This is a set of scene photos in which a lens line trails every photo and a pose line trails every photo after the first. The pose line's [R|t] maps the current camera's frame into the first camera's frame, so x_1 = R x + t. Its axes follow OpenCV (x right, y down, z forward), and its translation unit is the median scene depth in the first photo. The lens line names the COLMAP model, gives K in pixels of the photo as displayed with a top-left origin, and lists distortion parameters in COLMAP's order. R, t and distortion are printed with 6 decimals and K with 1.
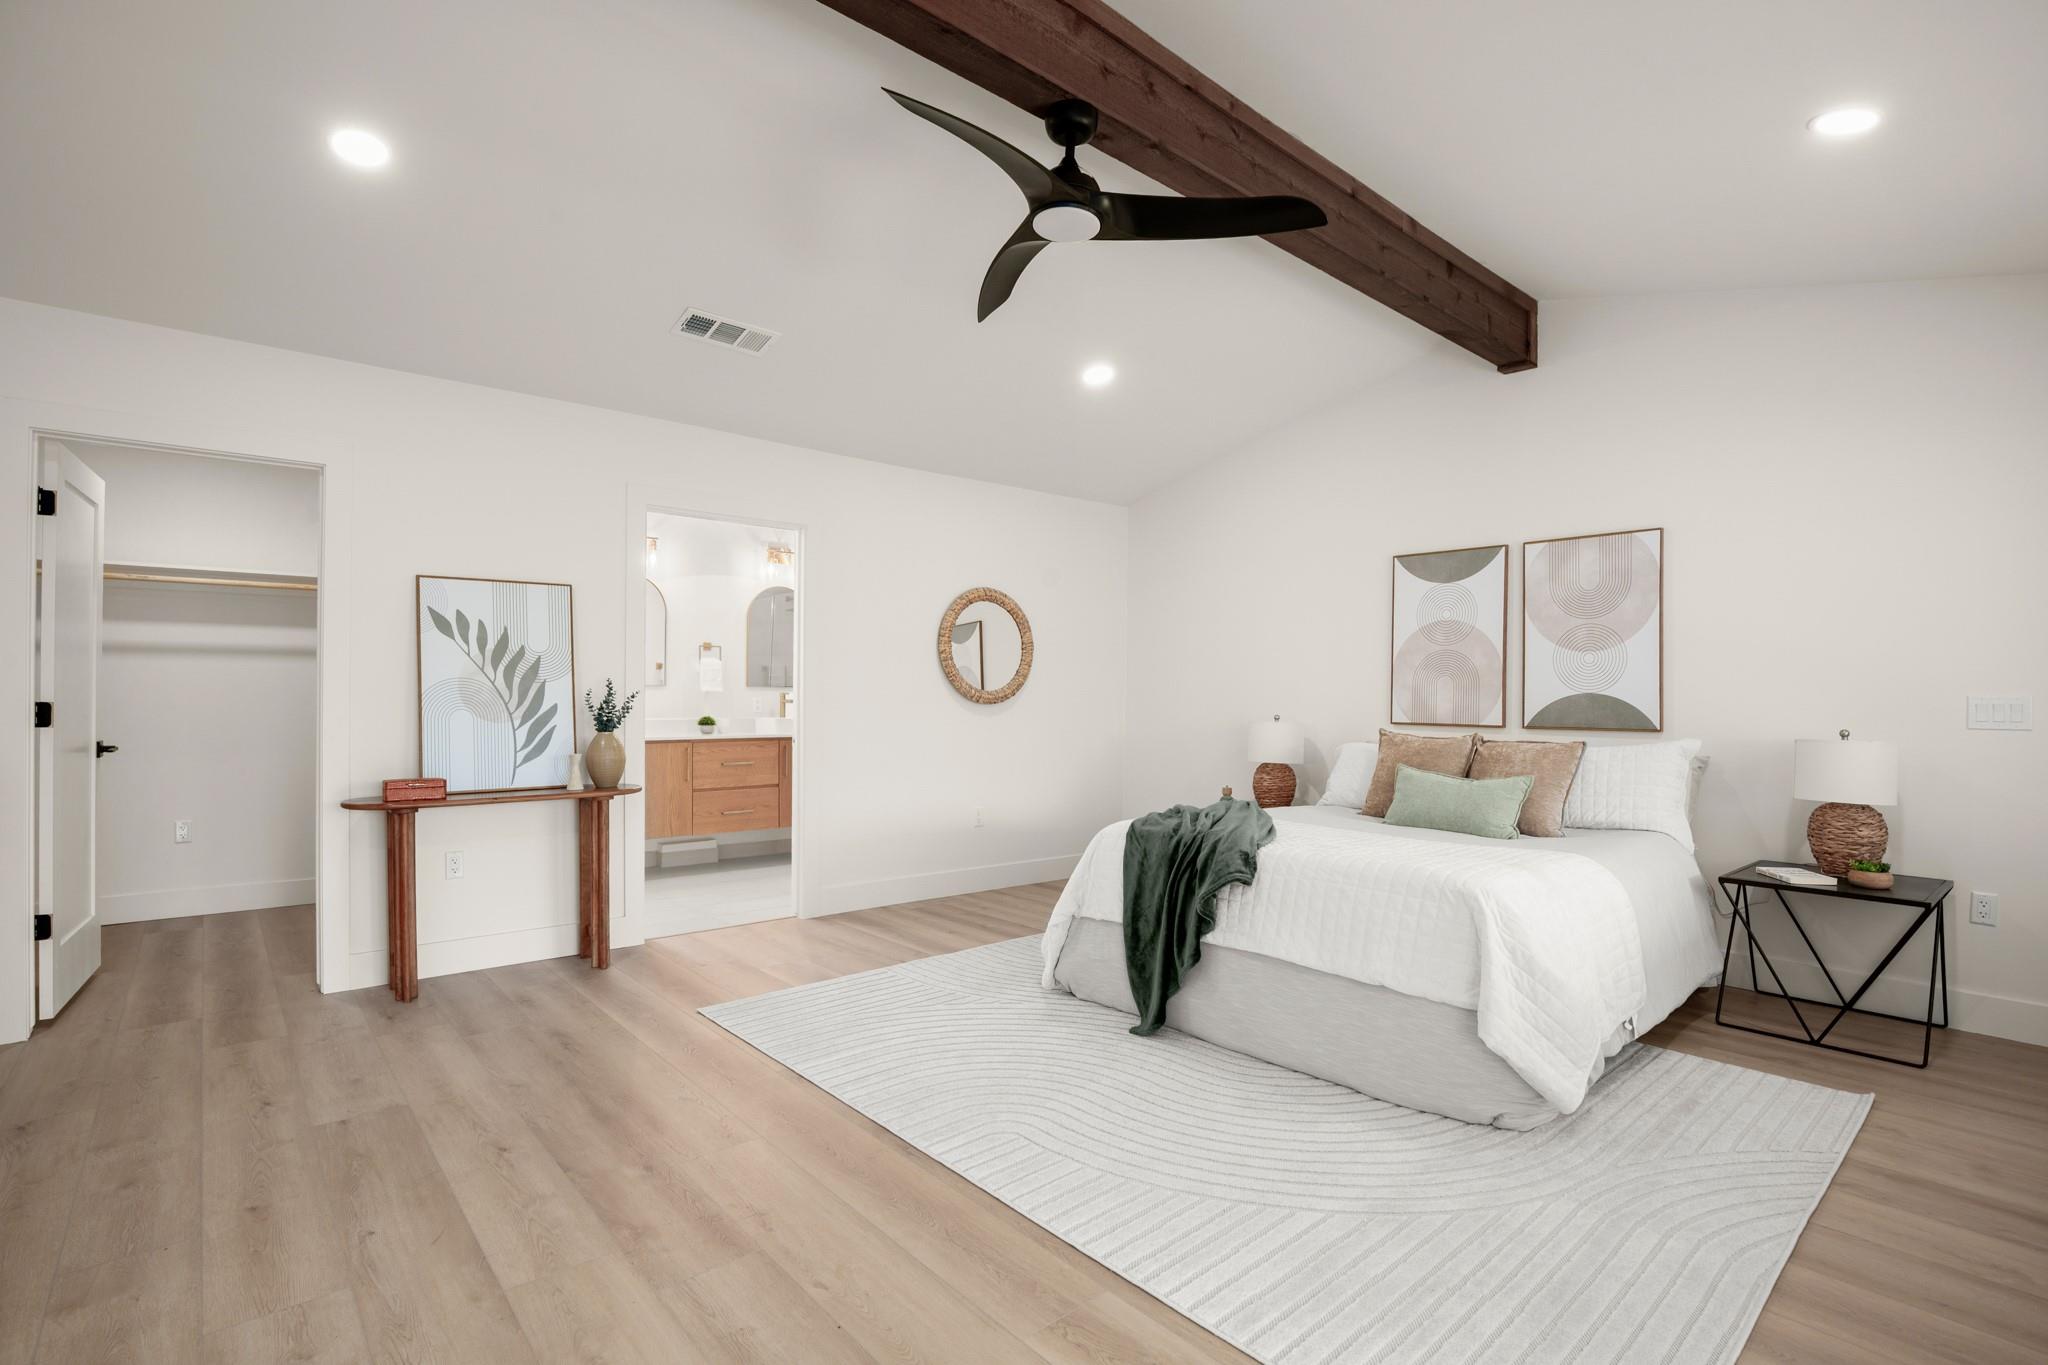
lens RADIAL K [[991.6, 0, 1046.5], [0, 991.6, 683.9], [0, 0, 1]] dist [0.003421, 0.000424]
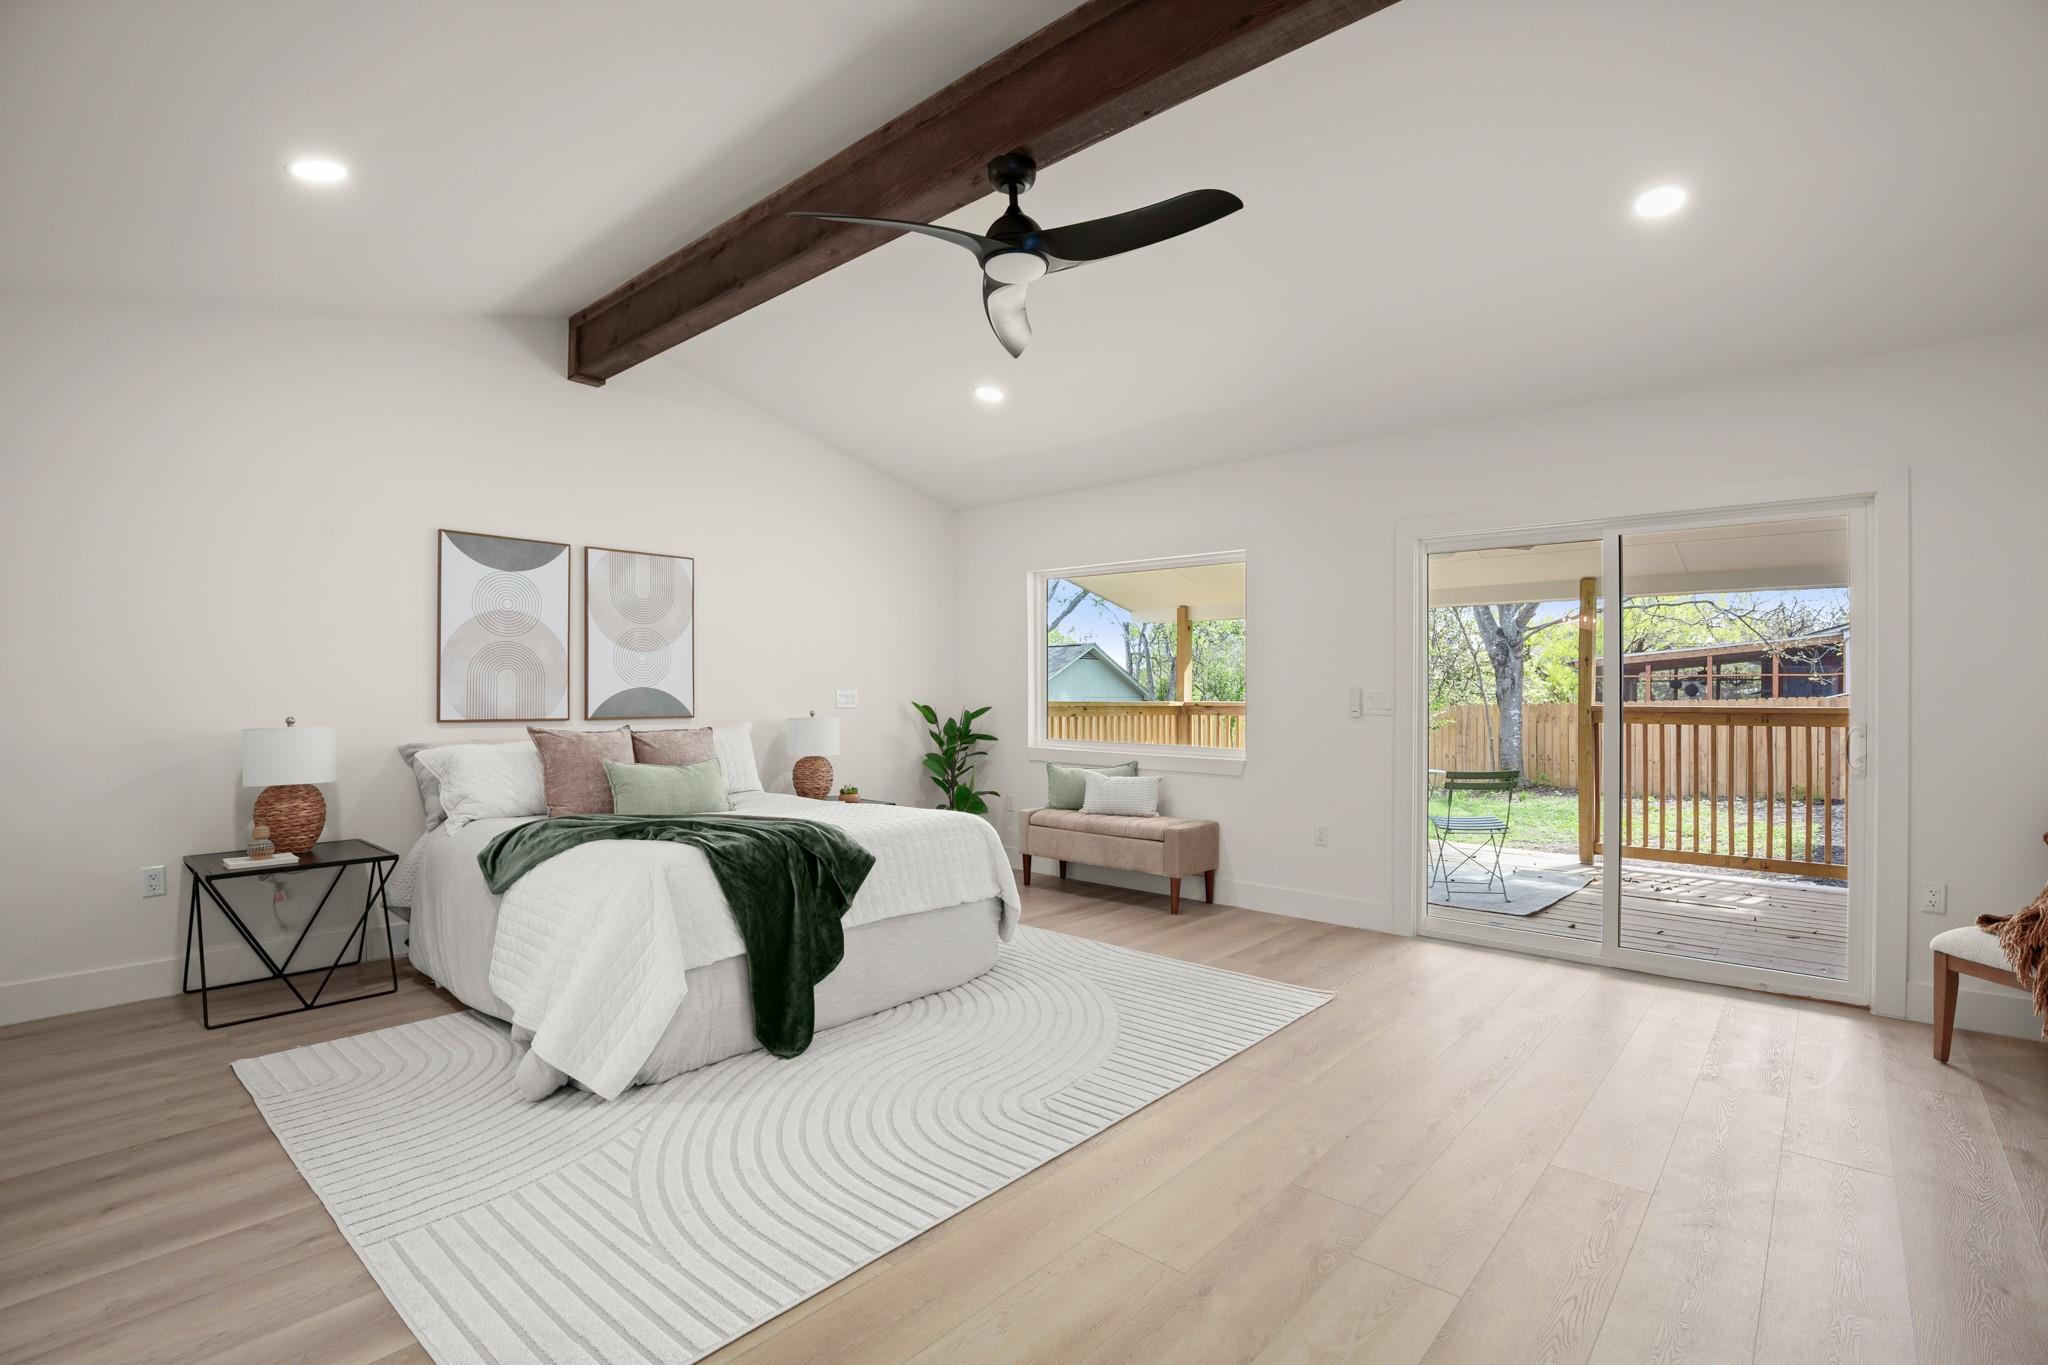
lens RADIAL K [[944.1, 0, 1035.1], [0, 944.1, 700.6], [0, 0, 1]] dist [-0.030014, 0.009267]
pose [[-0.125115, -0.018025, 0.991979, -0.612997], [-0.014367, 0.999763, 0.016355, 0.000326], [-0.992038, -0.012205, -0.125344, 0.675249]]
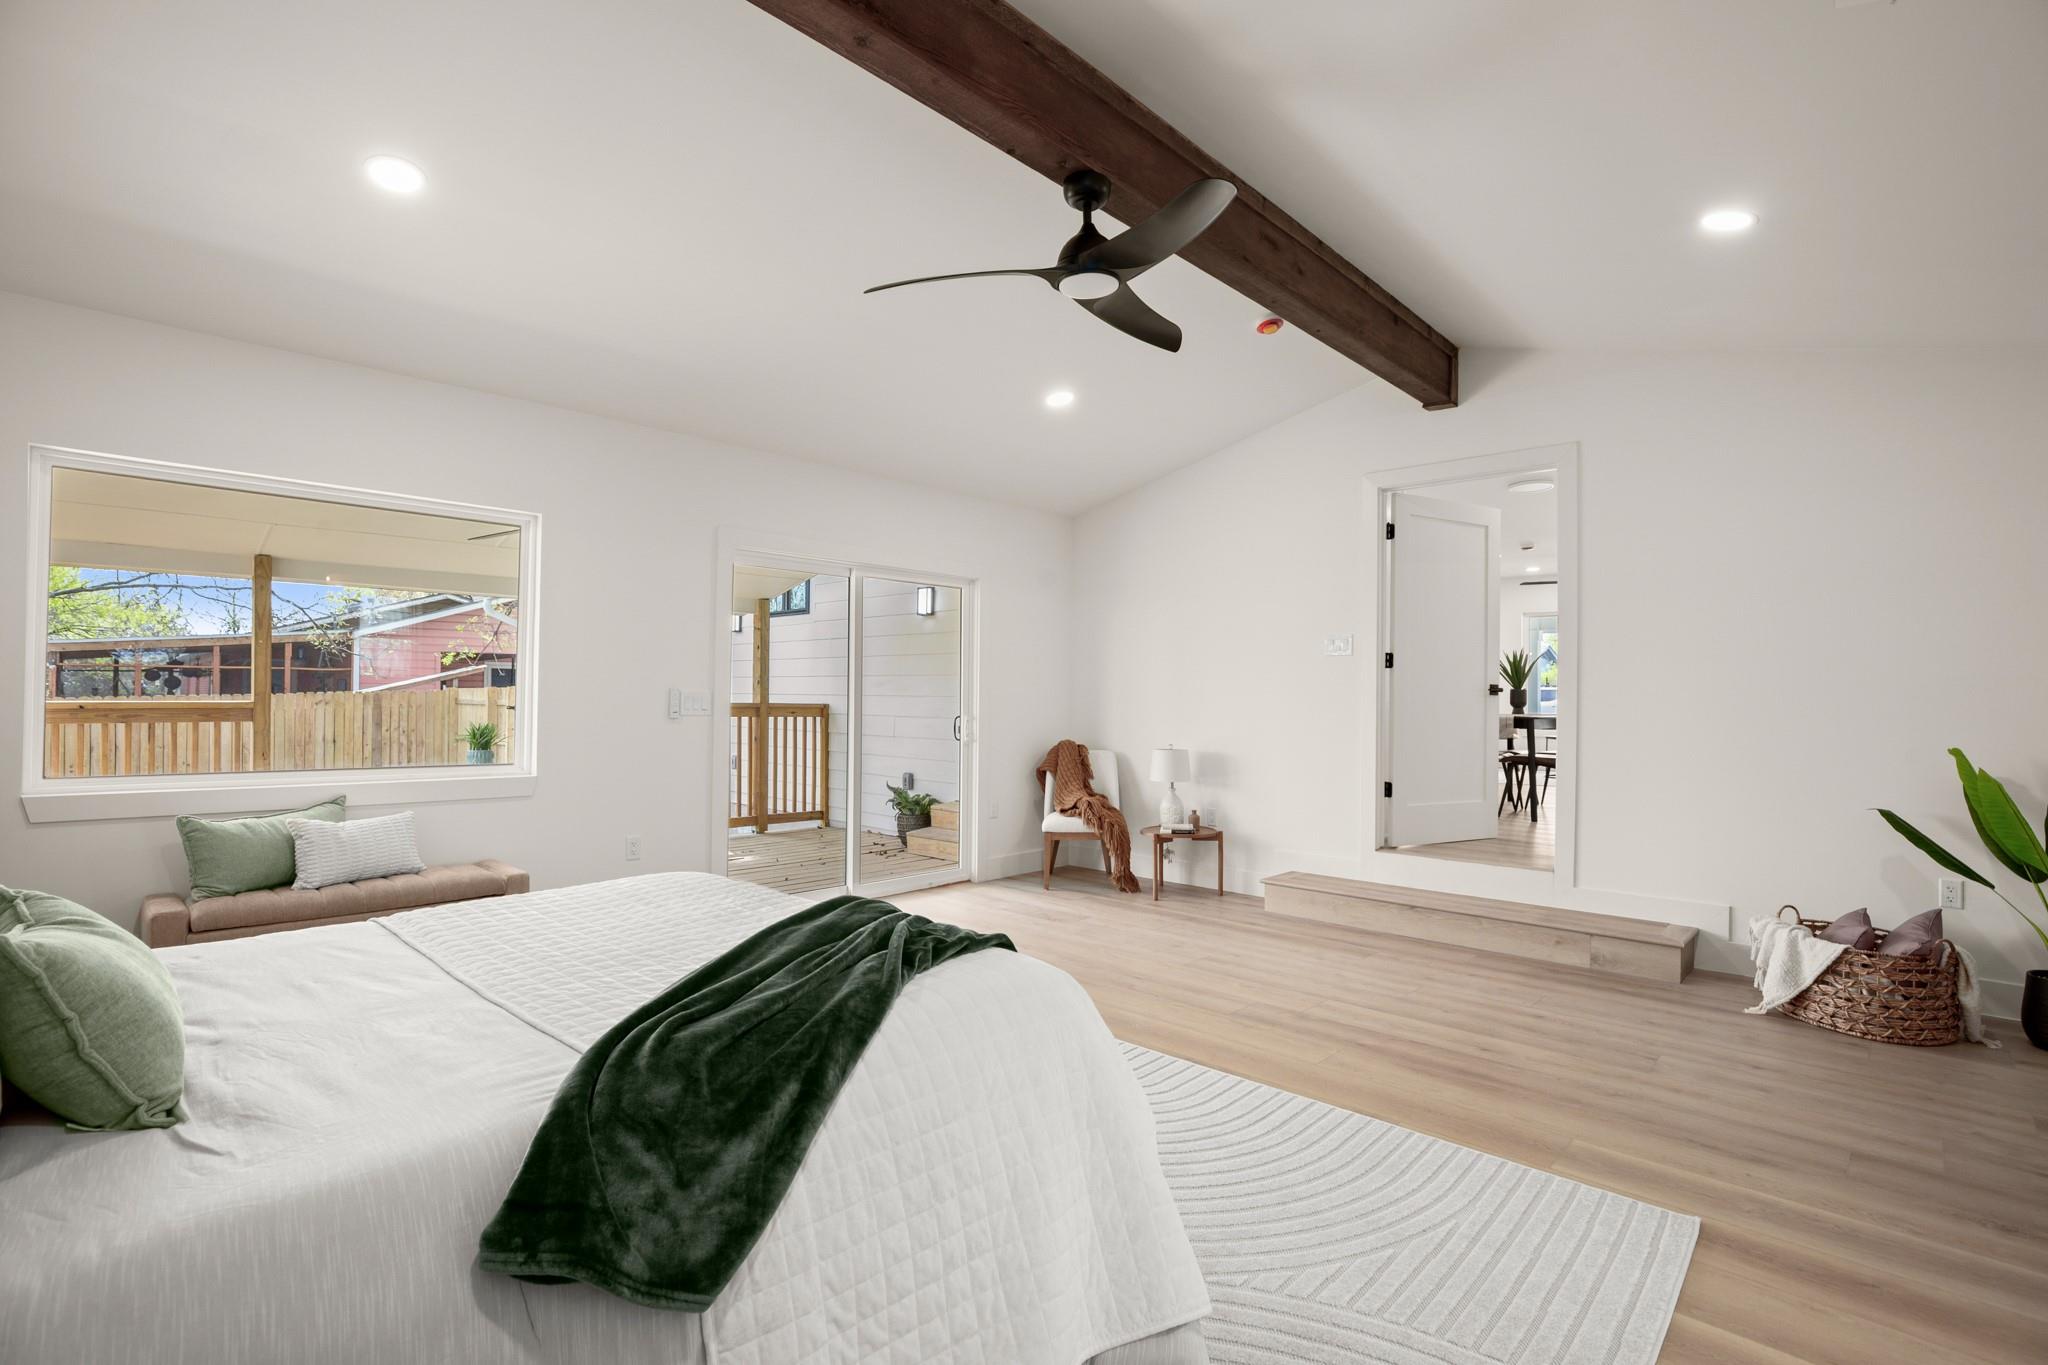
lens RADIAL K [[944.1, 0, 1035.1], [0, 944.1, 700.6], [0, 0, 1]] dist [-0.030014, 0.009267]
pose [[-0.996208, -0.019637, -0.084761, 0.096864], [-0.018999, 0.999785, -0.008319, 0.012288], [0.084906, -0.006677, -0.996367, 1.245943]]
